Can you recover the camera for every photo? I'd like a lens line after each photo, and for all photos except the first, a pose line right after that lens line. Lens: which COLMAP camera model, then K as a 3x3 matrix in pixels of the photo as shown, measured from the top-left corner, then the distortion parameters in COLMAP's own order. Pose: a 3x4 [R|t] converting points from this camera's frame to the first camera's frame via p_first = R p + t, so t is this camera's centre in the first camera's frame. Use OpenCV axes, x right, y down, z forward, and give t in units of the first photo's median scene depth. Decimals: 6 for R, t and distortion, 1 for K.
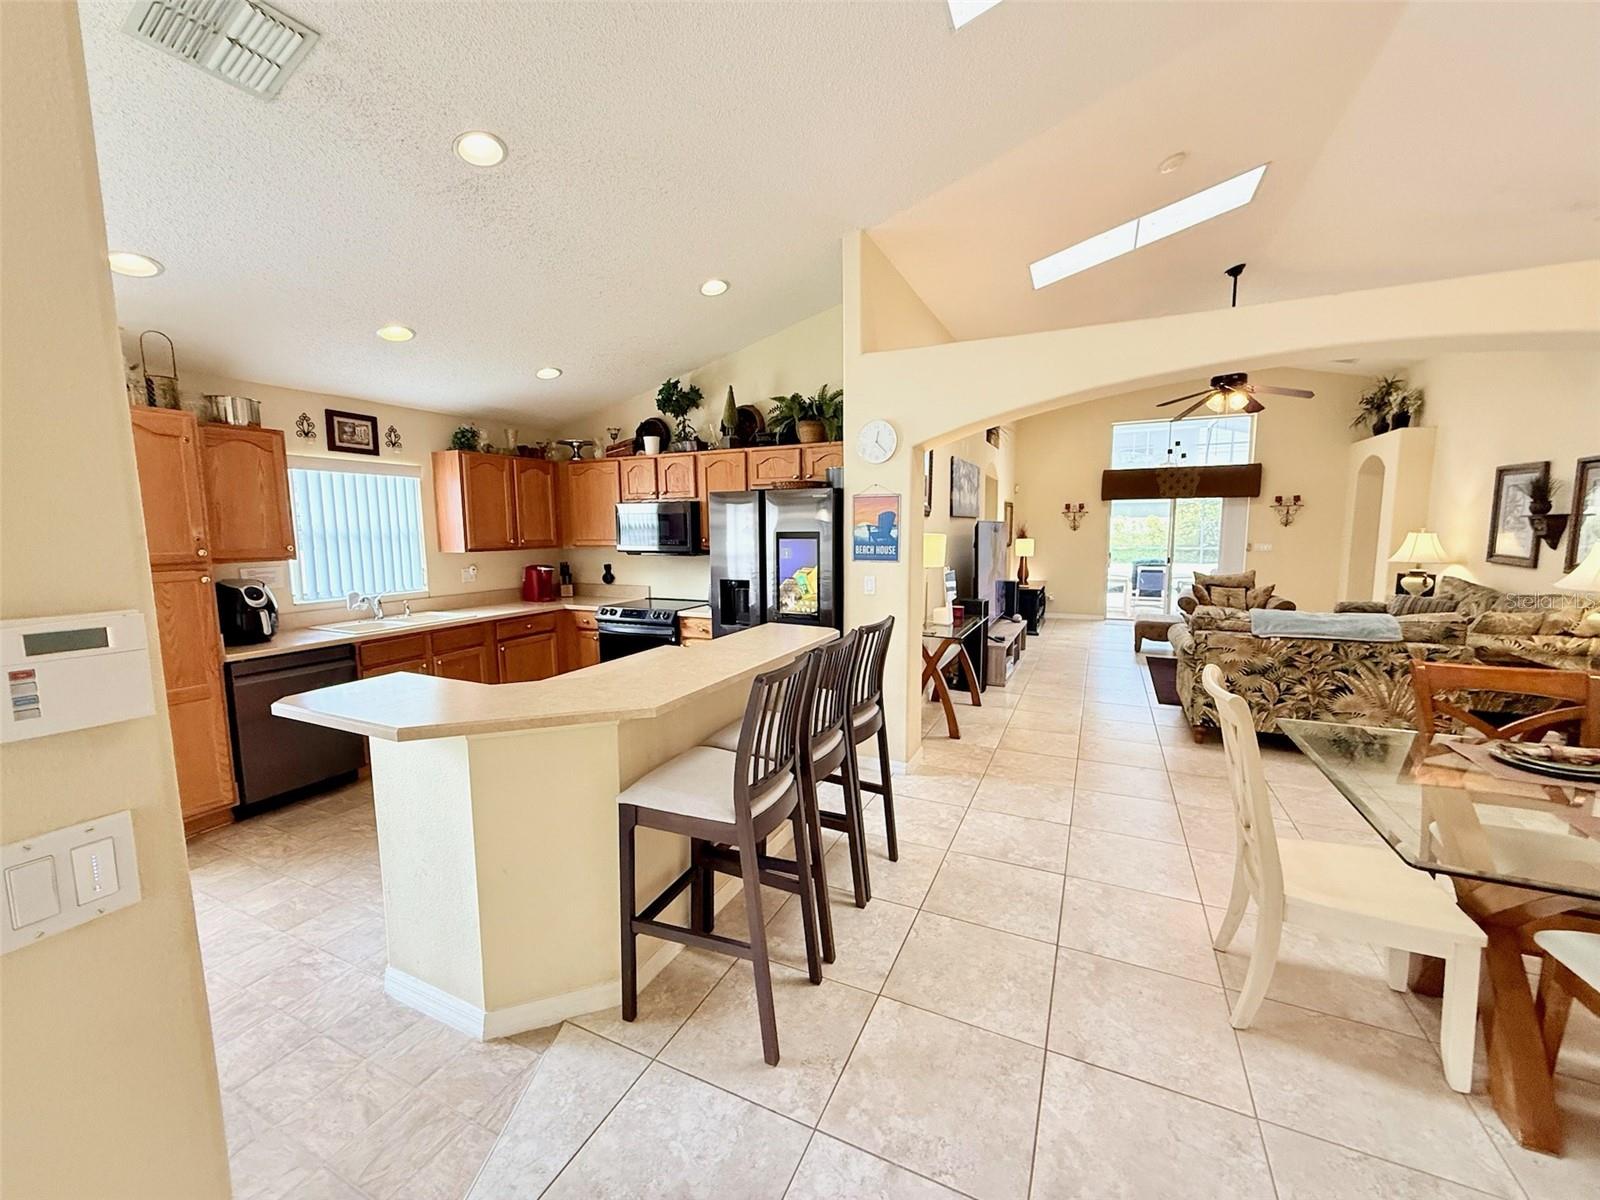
lens RADIAL K [[633.3, 0, 798.2], [0, 633.3, 599.7], [0, 0, 1]] dist [0.000258, 0.000108]
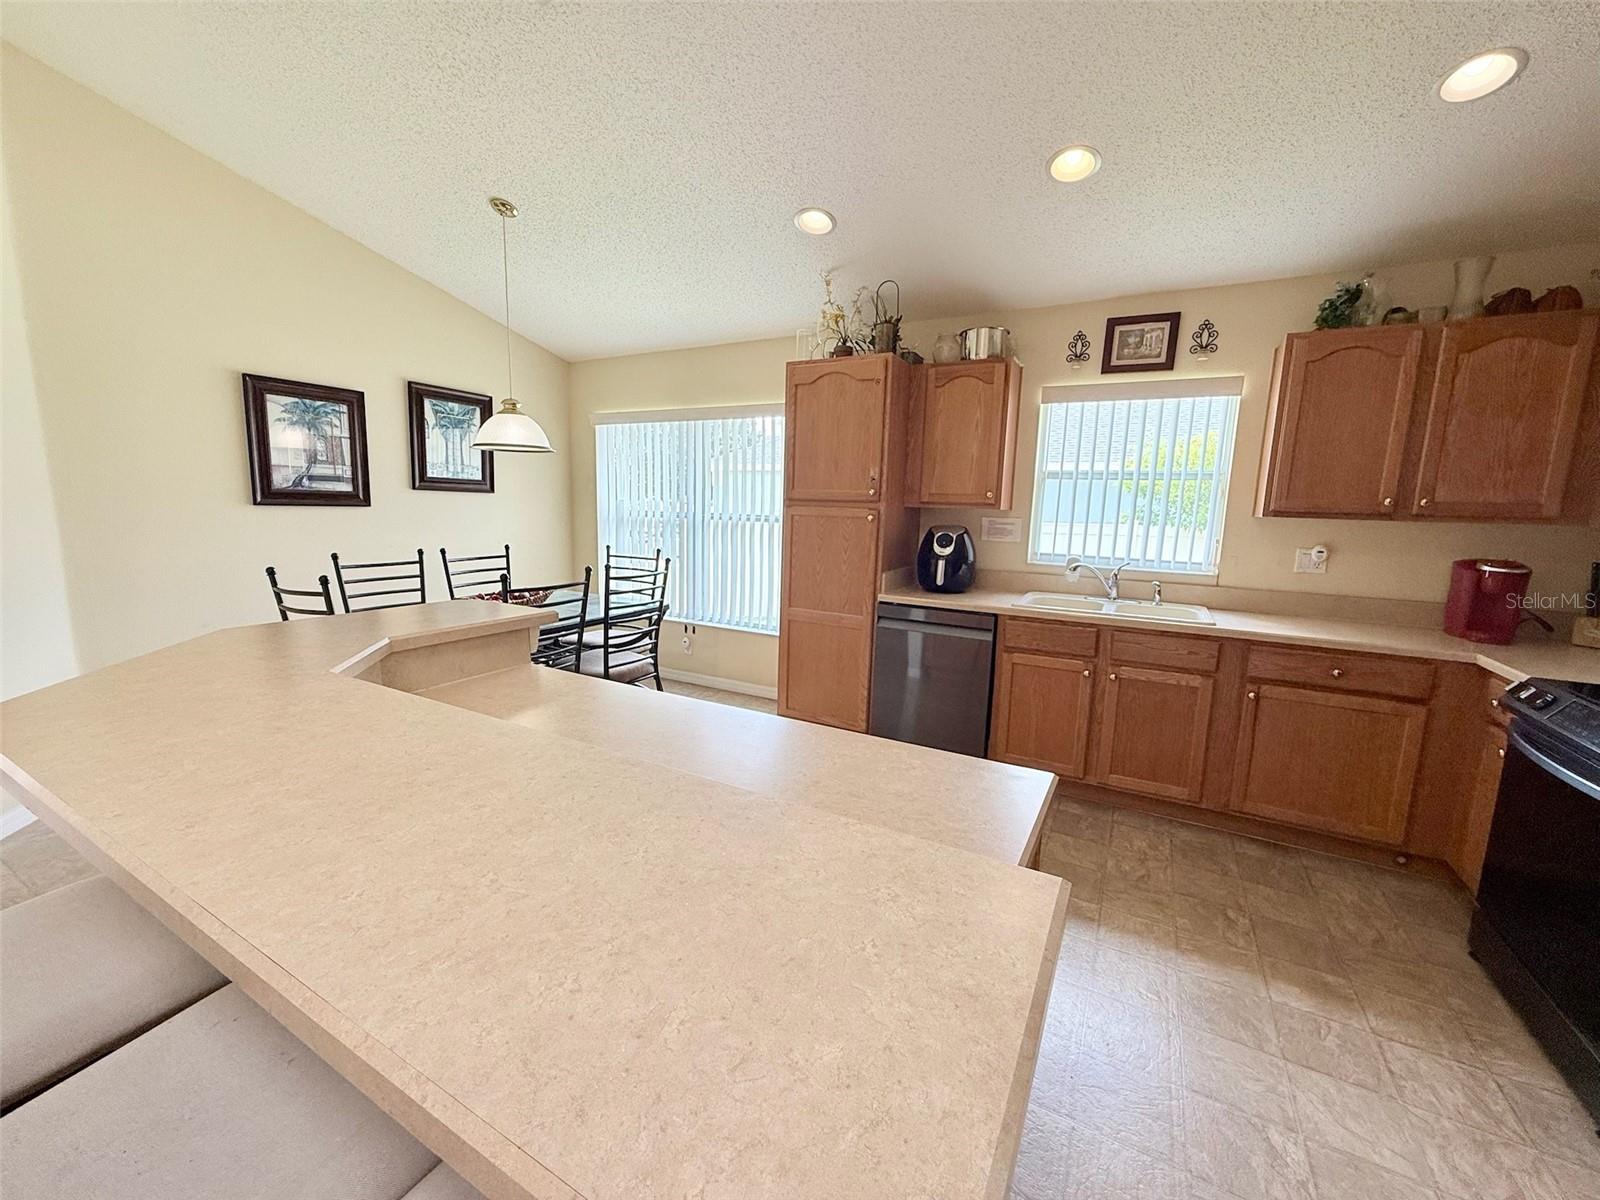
lens RADIAL K [[633.3, 0, 798.2], [0, 633.3, 599.7], [0, 0, 1]] dist [0.000258, 0.000108]
pose [[-0.057386, 0.159738, -0.985490, 0.078302], [-0.141186, 0.975898, 0.166405, -0.037371], [0.988318, 0.148687, -0.033450, 0.616098]]
